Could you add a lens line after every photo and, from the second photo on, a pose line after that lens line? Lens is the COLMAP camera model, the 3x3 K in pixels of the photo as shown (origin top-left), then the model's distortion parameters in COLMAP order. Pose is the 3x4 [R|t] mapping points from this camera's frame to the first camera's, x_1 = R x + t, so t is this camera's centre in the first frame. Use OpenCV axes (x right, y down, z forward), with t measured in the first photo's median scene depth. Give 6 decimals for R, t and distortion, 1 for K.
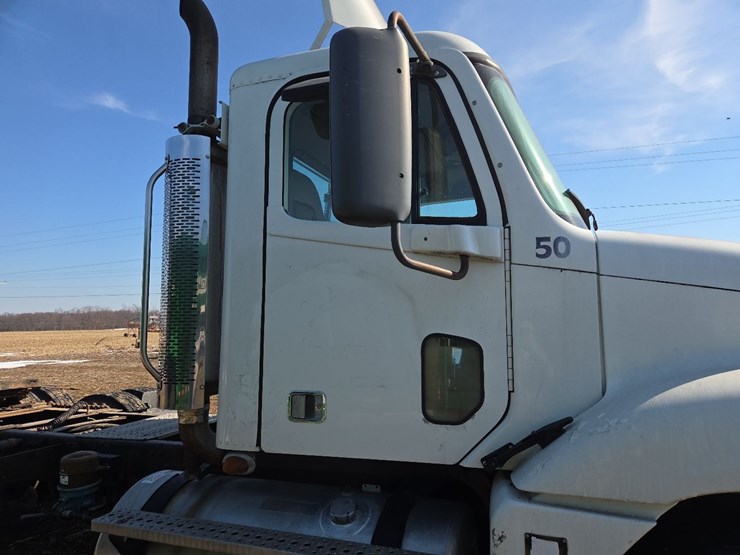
lens RADIAL K [[487.2, 0, 379.1], [0, 487.2, 285.8], [0, 0, 1]] dist [0.074105, -0.056211]
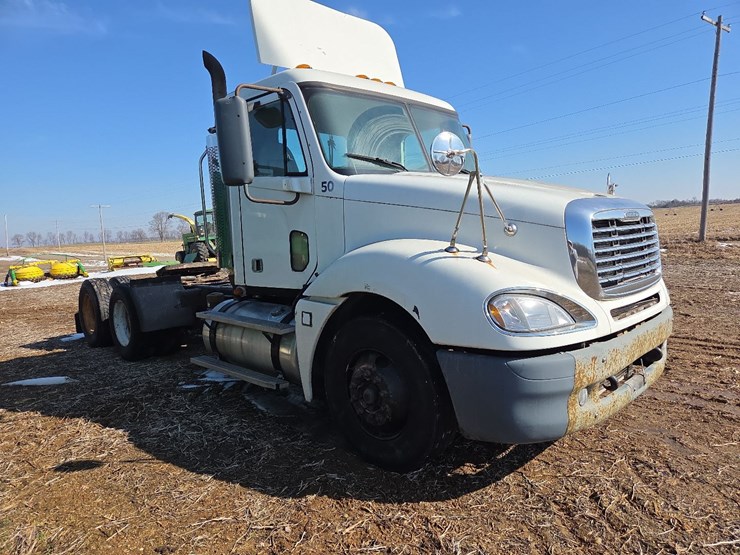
lens RADIAL K [[487.2, 0, 379.1], [0, 487.2, 285.8], [0, 0, 1]] dist [0.074105, -0.056211]
pose [[0.905917, 0.017544, -0.423092, 1.410072], [0.069975, 0.979203, 0.190433, -0.045192], [0.417634, -0.202123, 0.885849, -0.801684]]
